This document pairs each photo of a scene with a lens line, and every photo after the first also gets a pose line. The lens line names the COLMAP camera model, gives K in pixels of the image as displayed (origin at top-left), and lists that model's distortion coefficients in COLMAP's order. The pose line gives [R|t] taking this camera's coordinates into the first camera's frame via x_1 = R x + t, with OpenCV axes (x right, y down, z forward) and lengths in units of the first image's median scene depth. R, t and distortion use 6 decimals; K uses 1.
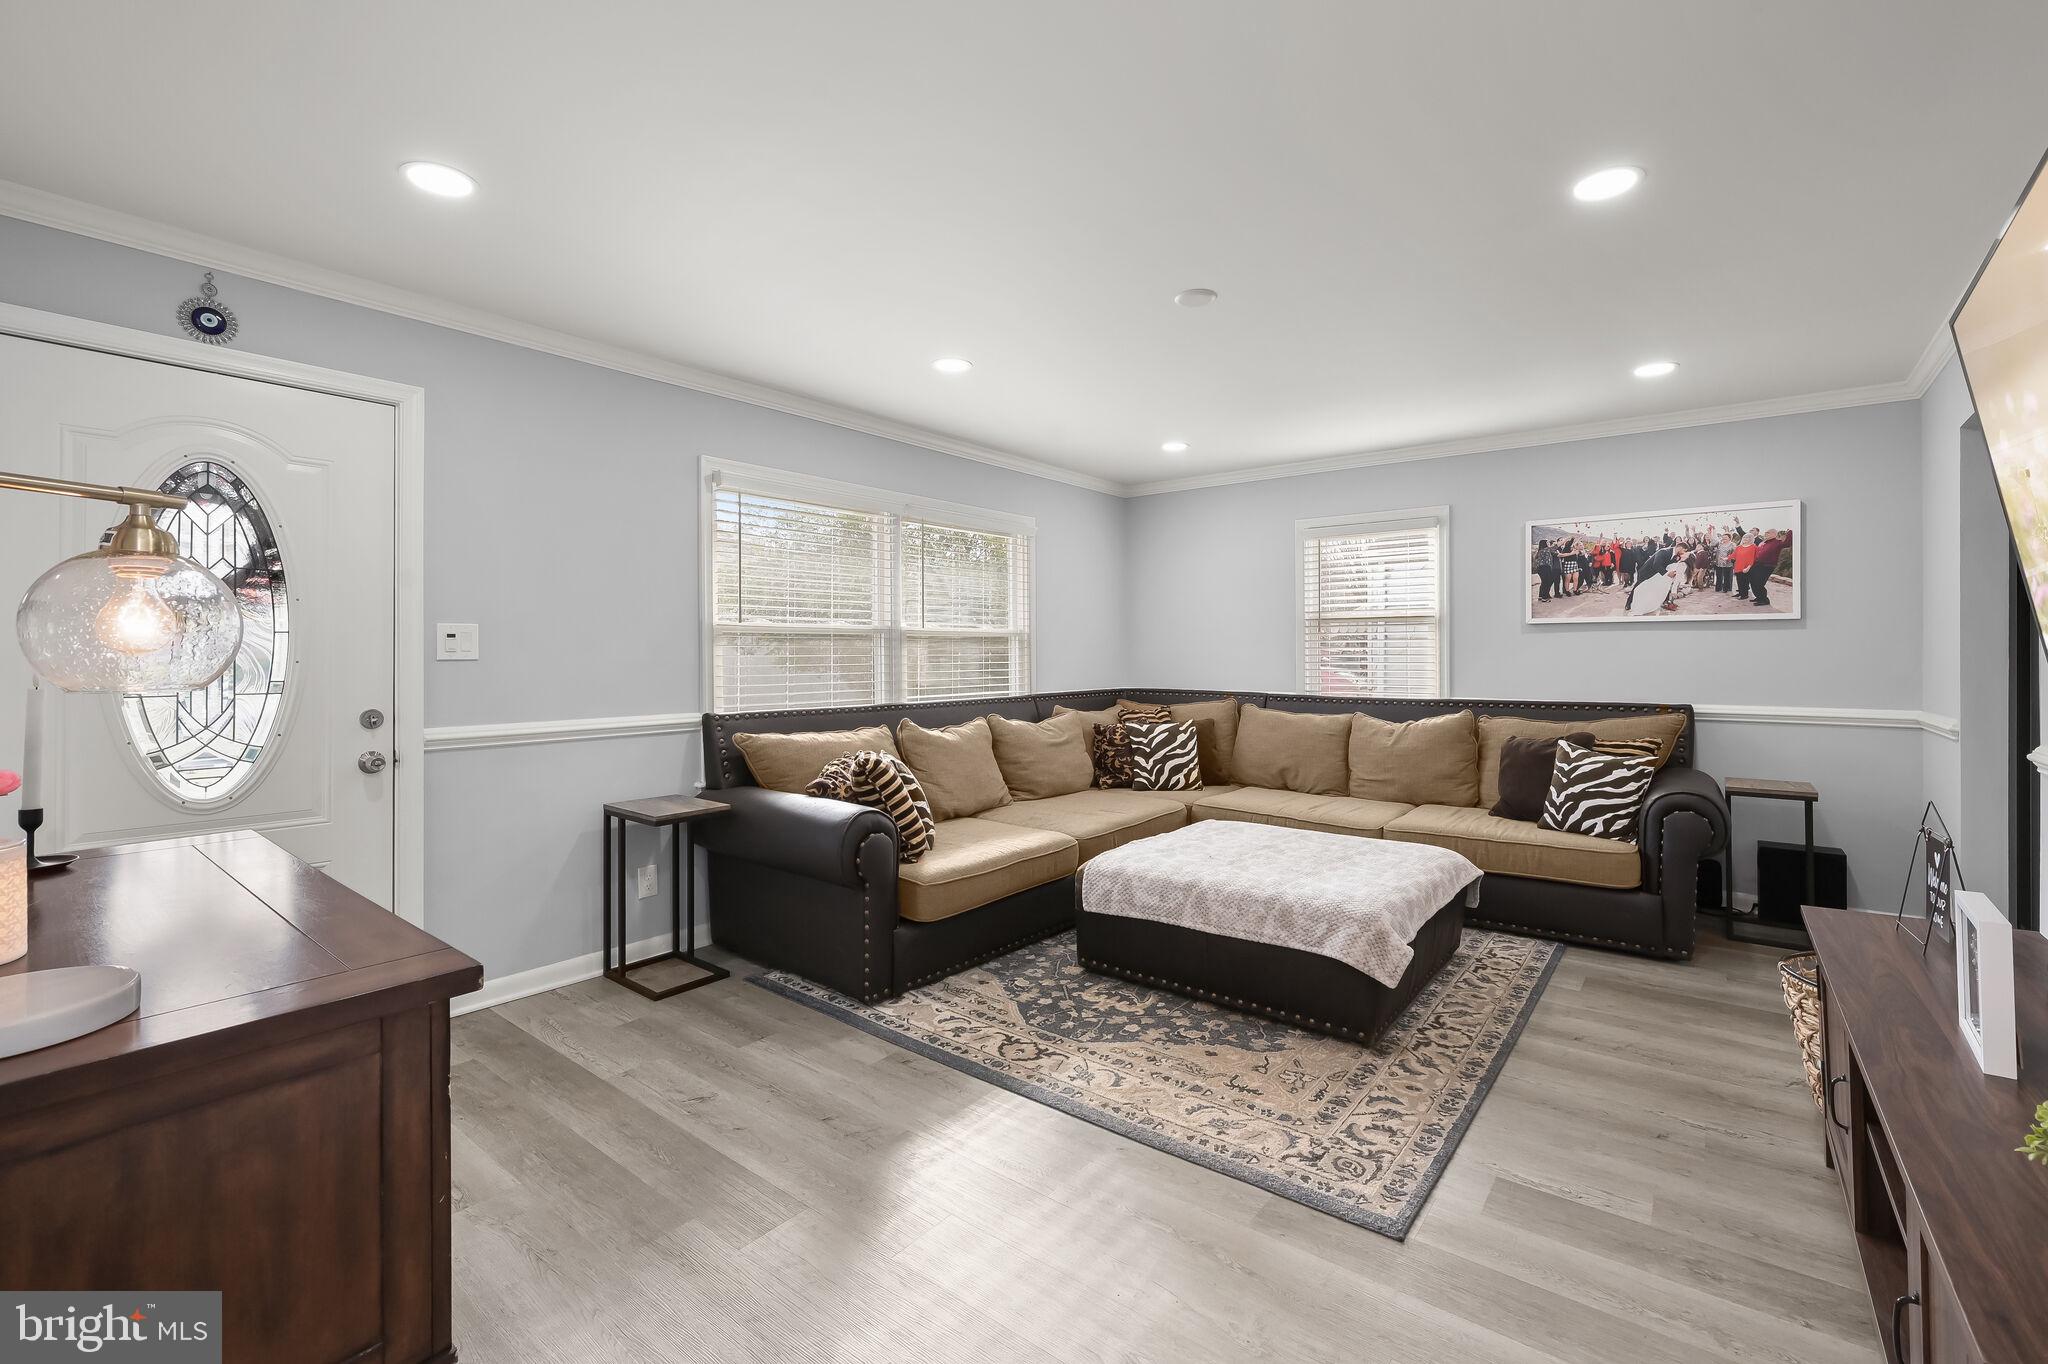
lens RADIAL K [[903.9, 0, 1032.5], [0, 903.9, 651.9], [0, 0, 1]] dist [0.000065, -0.000060]
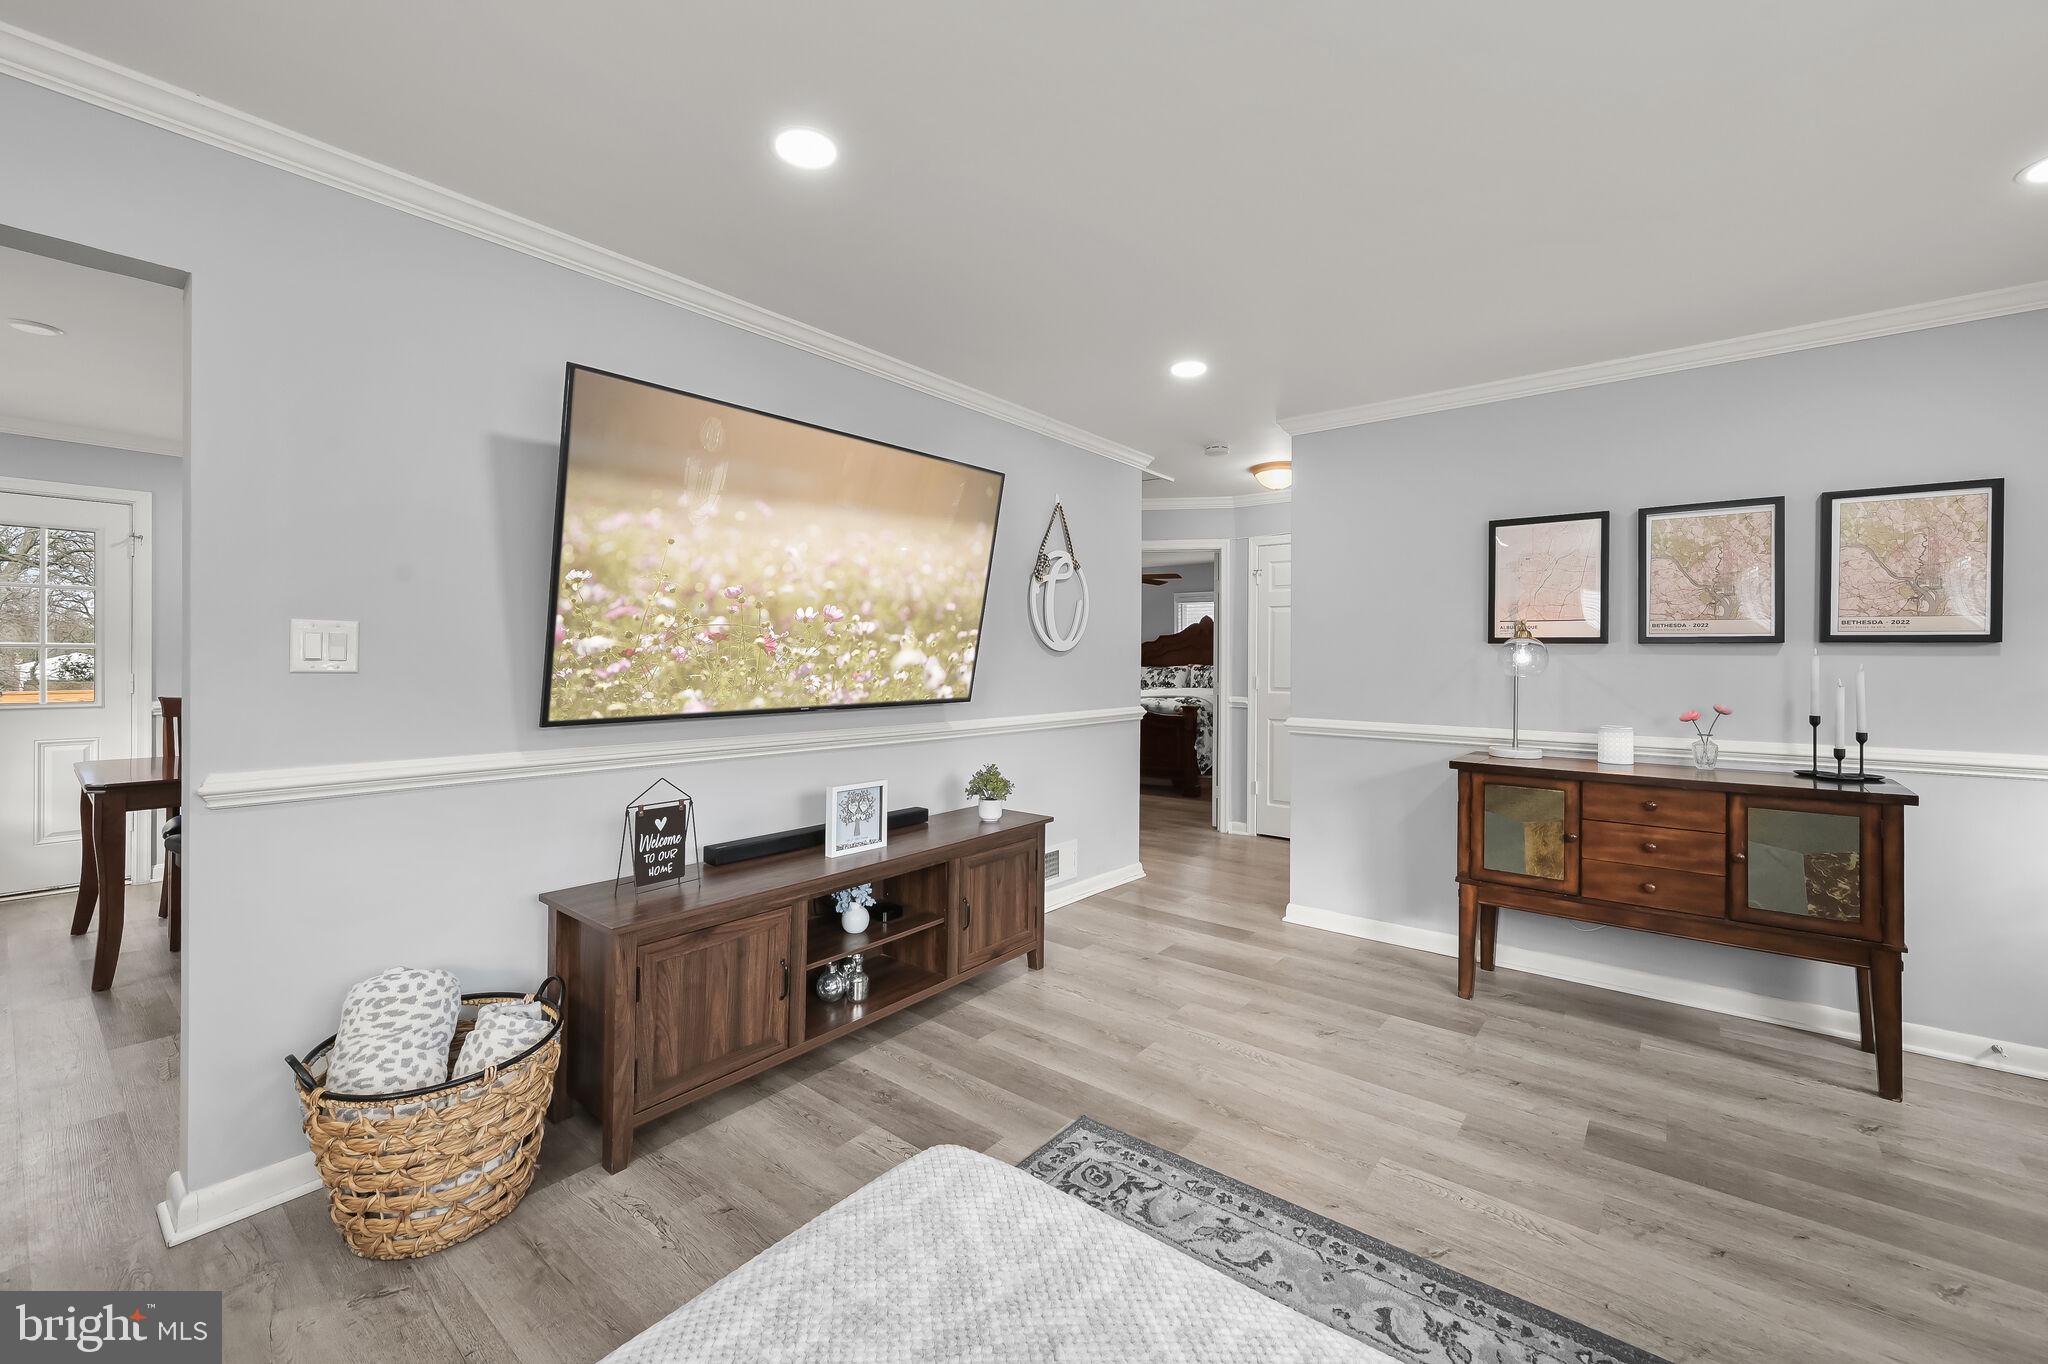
lens RADIAL K [[827.6, 0, 1016.5], [0, 827.6, 659.1], [0, 0, 1]] dist [-0.001516, -0.000263]
pose [[-0.999577, -0.005764, 0.028499, 0.404756], [-0.005665, 0.999978, 0.003556, -0.009609], [-0.028519, 0.003393, -0.999587, 1.868053]]
